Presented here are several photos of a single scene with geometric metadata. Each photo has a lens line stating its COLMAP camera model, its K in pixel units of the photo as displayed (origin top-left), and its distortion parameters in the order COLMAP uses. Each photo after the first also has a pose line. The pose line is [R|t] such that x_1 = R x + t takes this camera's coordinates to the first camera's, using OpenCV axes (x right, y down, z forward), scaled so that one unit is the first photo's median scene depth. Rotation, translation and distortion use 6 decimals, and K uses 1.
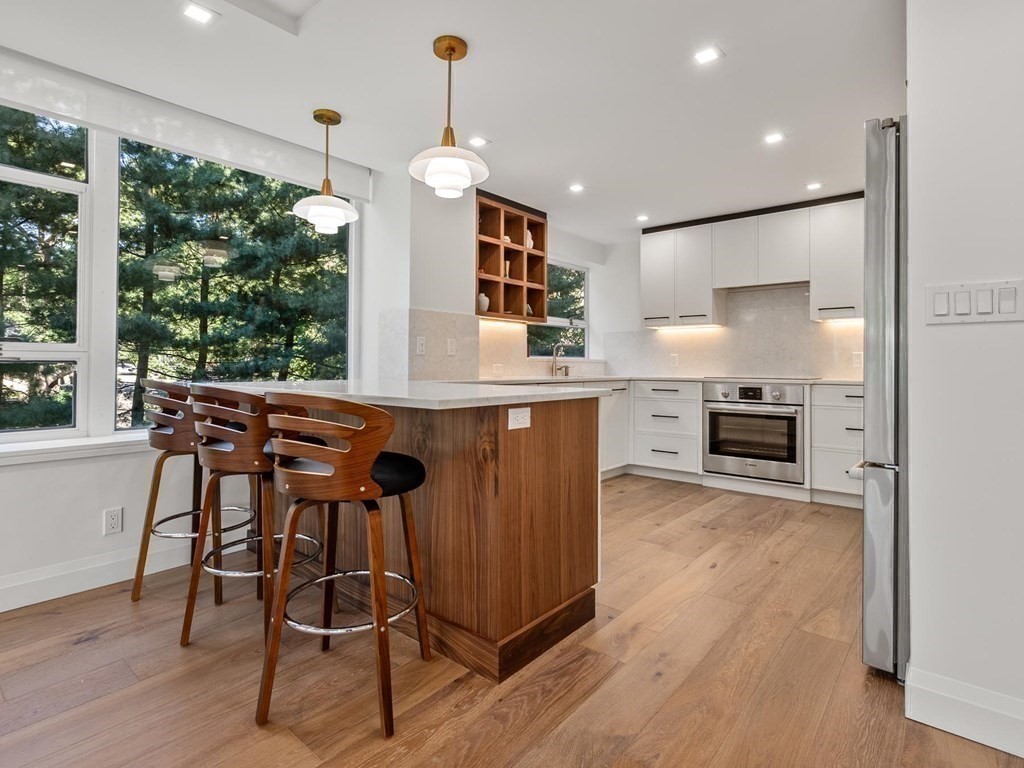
lens RADIAL K [[537.6, 0, 514.8], [0, 537.6, 360.6], [0, 0, 1]] dist [-0.000510, -0.000007]
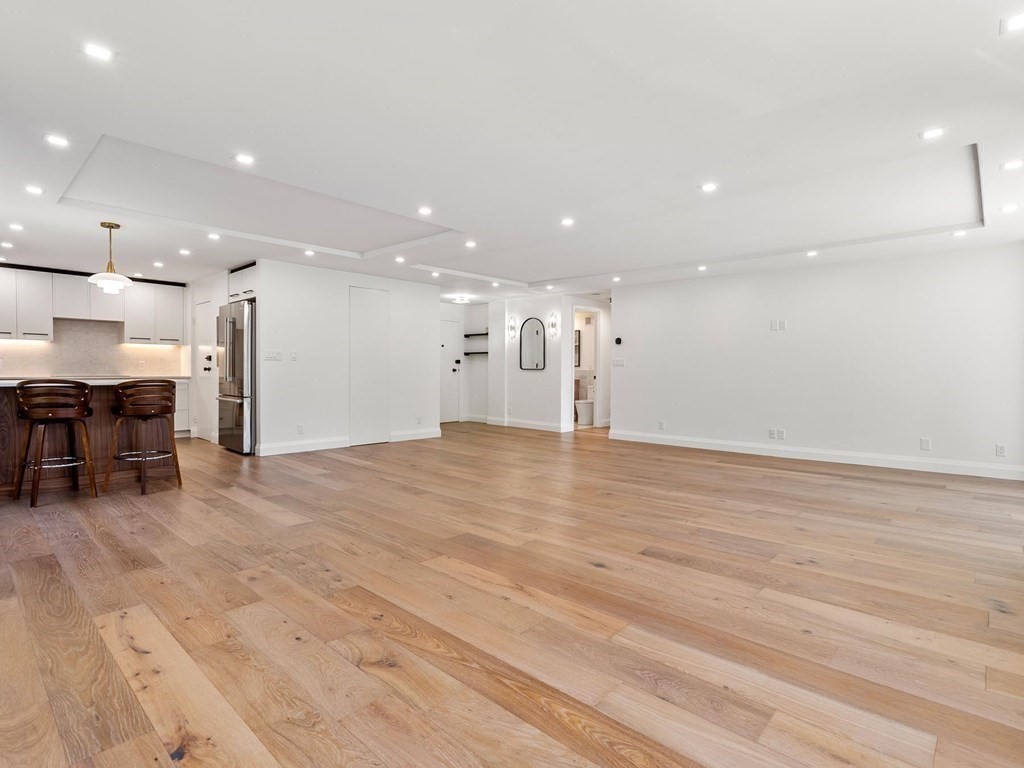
lens RADIAL K [[527.1, 0, 518.5], [0, 527.1, 381.5], [0, 0, 1]] dist [0.000742, 0.000297]
pose [[0.047344, -0.025148, 0.998562, -1.150051], [-0.011973, 0.999597, 0.025741, -0.009467], [-0.998807, -0.013175, 0.047024, -0.406422]]
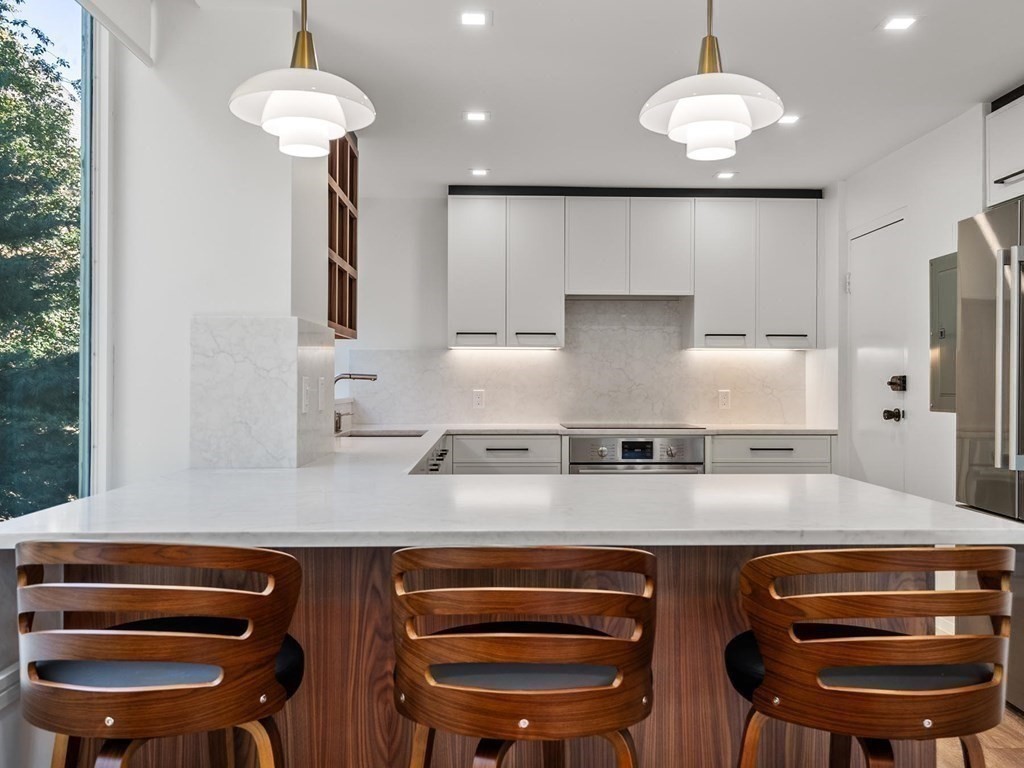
lens RADIAL K [[900.5, 0, 512.0], [0, 900.5, 384.0], [0, 0, 1]] dist [-0.001607, -0.000040]
pose [[0.749135, -0.001989, 0.662415, -0.468908], [-0.005794, 0.999938, 0.009556, -0.035854], [-0.662392, -0.010997, 0.749076, 0.220804]]
